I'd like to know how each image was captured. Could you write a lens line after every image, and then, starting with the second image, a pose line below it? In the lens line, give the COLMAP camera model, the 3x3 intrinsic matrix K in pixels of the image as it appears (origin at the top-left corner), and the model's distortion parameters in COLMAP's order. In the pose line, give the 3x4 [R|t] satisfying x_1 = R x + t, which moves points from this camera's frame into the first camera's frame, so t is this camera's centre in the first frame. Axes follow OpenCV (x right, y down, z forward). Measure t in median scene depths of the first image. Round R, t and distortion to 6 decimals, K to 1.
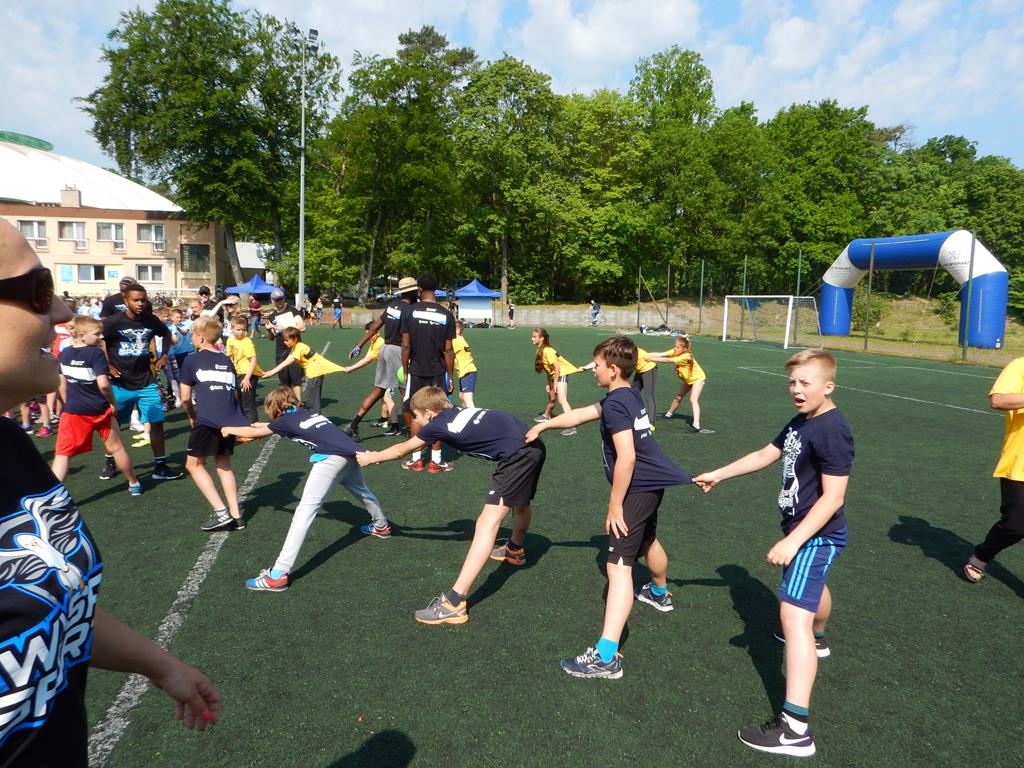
lens RADIAL K [[722.4, 0, 512.0], [0, 722.4, 384.0], [0, 0, 1]] dist [-0.029396, 0.001694]
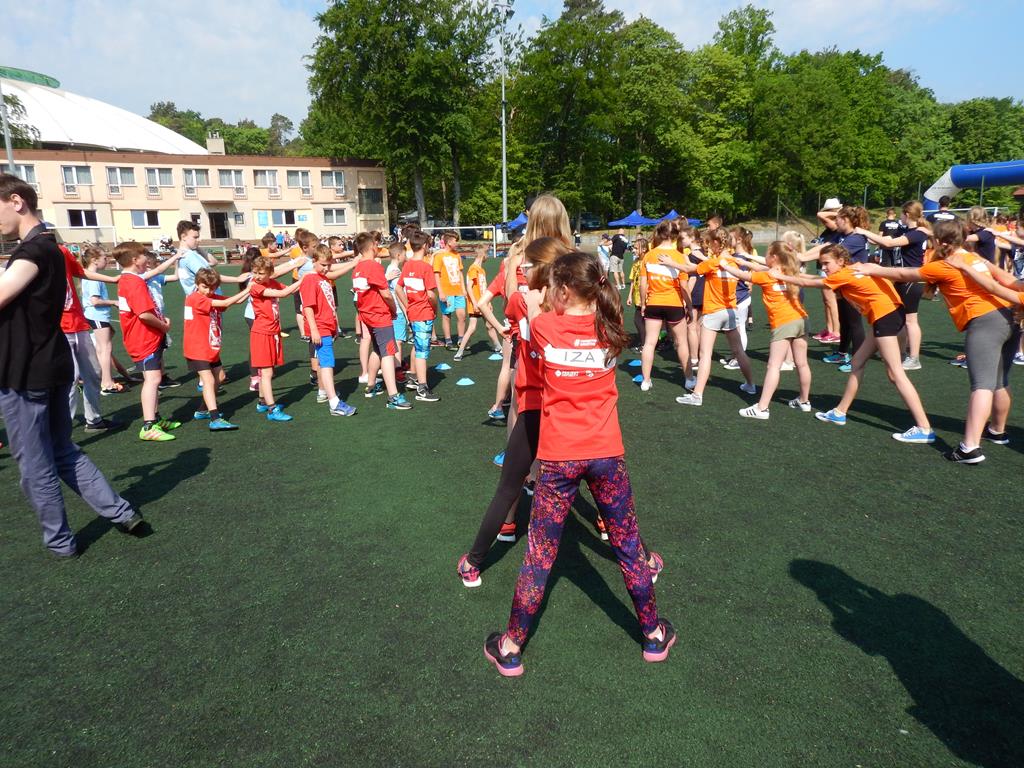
lens RADIAL K [[715.7, 0, 495.8], [0, 715.7, 383.7], [0, 0, 1]] dist [0.049810, -0.038600]
pose [[0.982202, -0.080250, 0.169822, -0.483923], [0.065156, 0.993563, 0.092665, 0.017998], [-0.176165, -0.079951, 0.981108, -0.171829]]
